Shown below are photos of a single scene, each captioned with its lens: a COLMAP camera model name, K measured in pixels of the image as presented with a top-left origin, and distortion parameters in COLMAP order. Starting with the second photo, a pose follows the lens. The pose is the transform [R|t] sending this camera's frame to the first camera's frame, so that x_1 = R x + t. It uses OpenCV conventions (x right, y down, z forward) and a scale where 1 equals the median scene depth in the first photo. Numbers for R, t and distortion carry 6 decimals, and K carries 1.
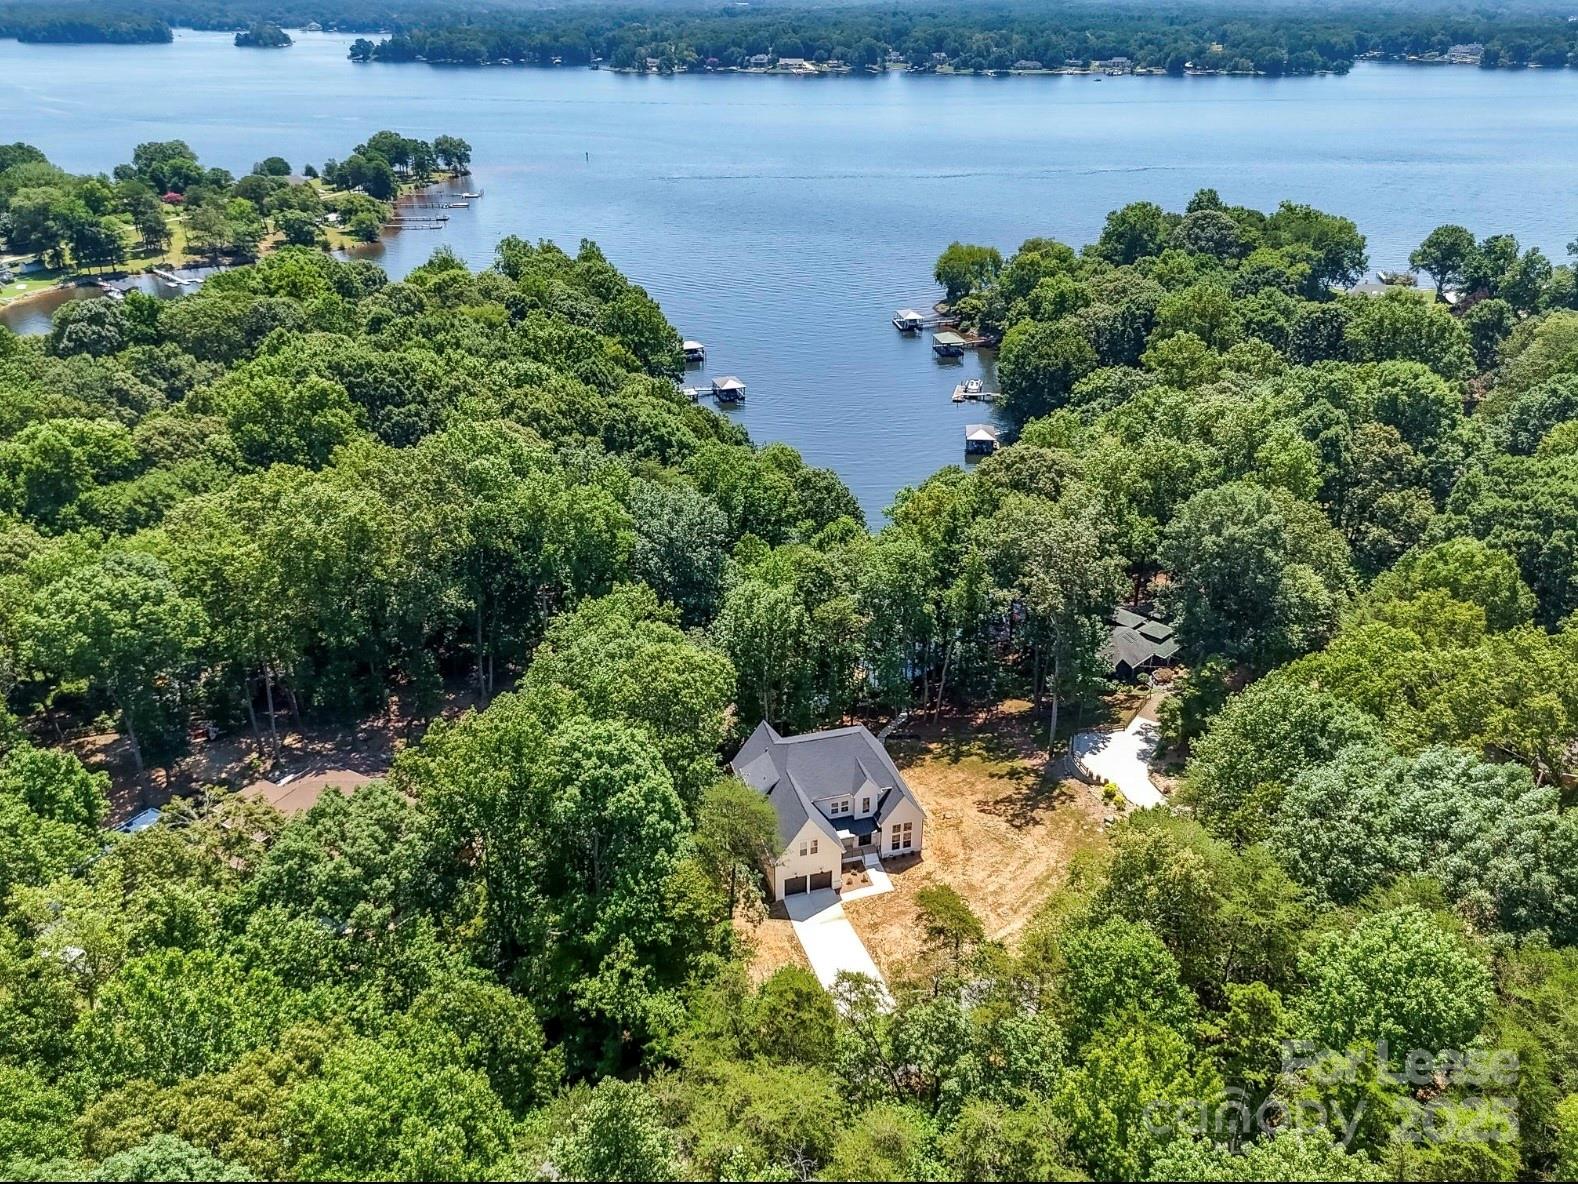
lens RADIAL K [[1158.9, 0, 789.2], [0, 1158.9, 590.3], [0, 0, 1]] dist [0.025012, -0.010872]
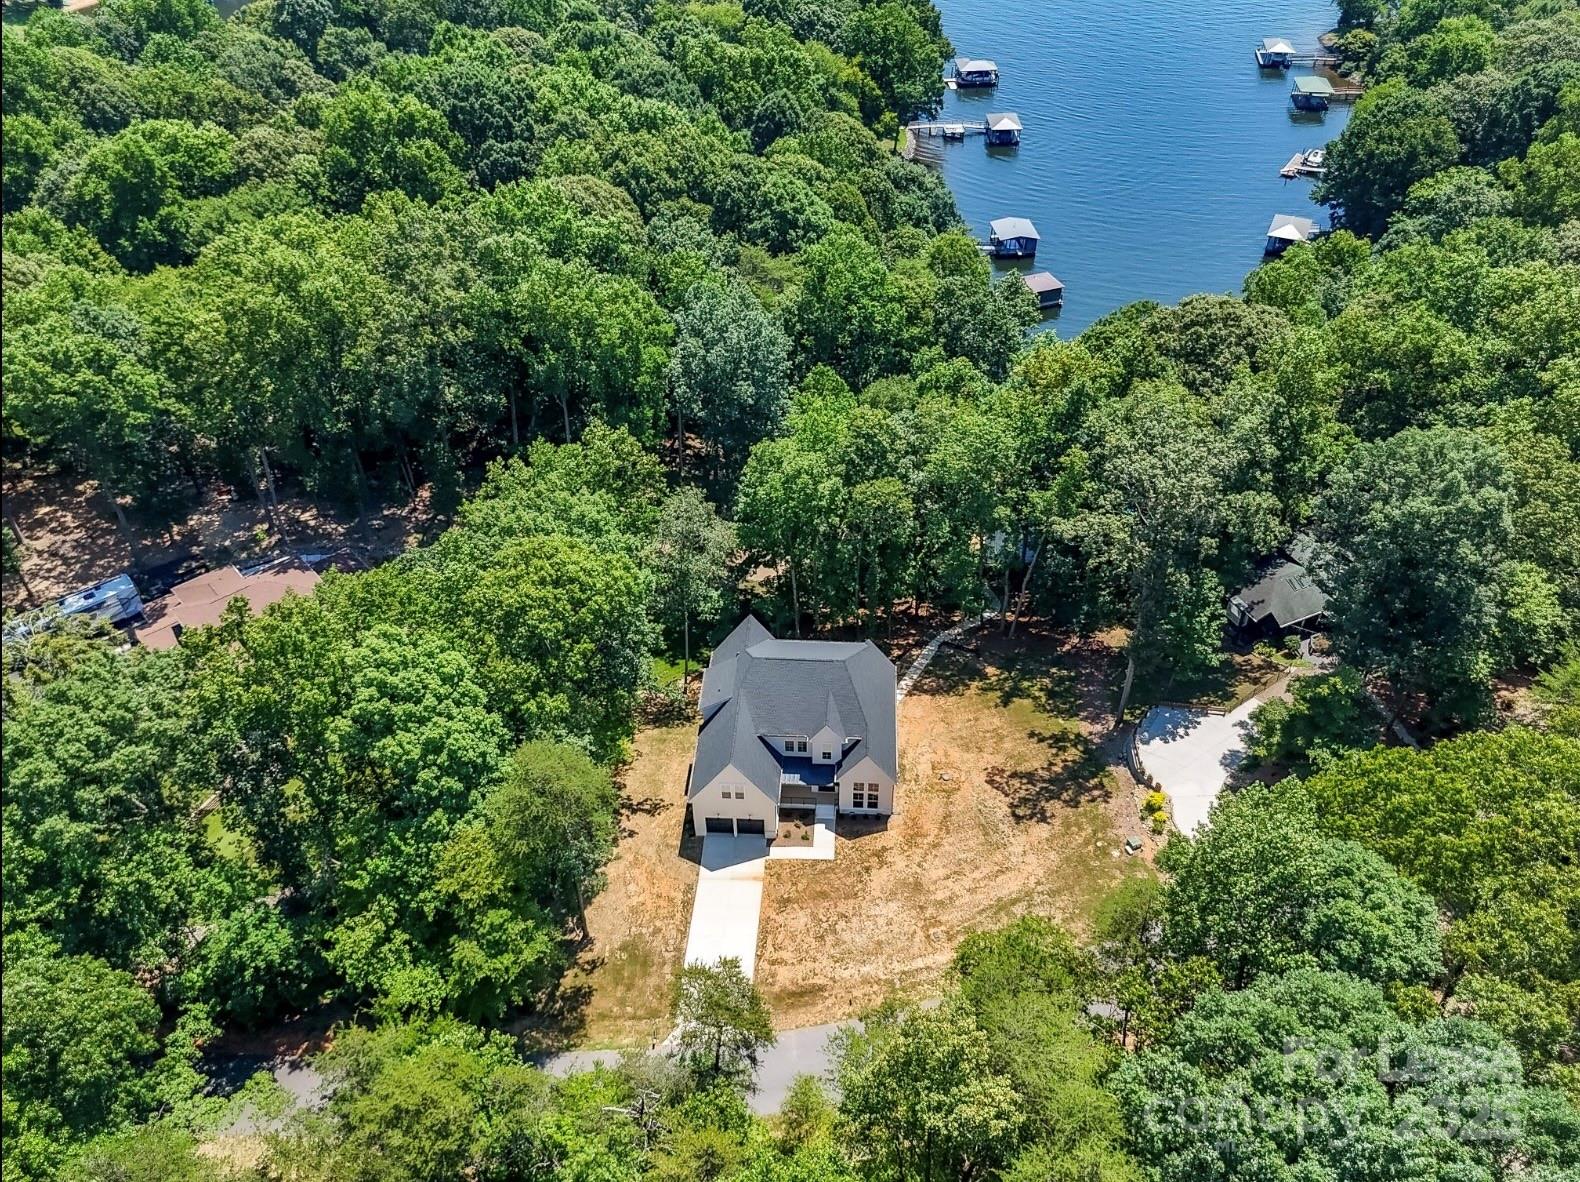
lens RADIAL K [[1160.3, 0, 787.9], [0, 1160.3, 591.7], [0, 0, 1]] dist [0.025012, -0.010872]
pose [[0.943341, 0.210399, -0.256594, 0.201658], [-0.142771, 0.955399, 0.258513, -0.115286], [0.299540, -0.207232, 0.931306, 0.227145]]
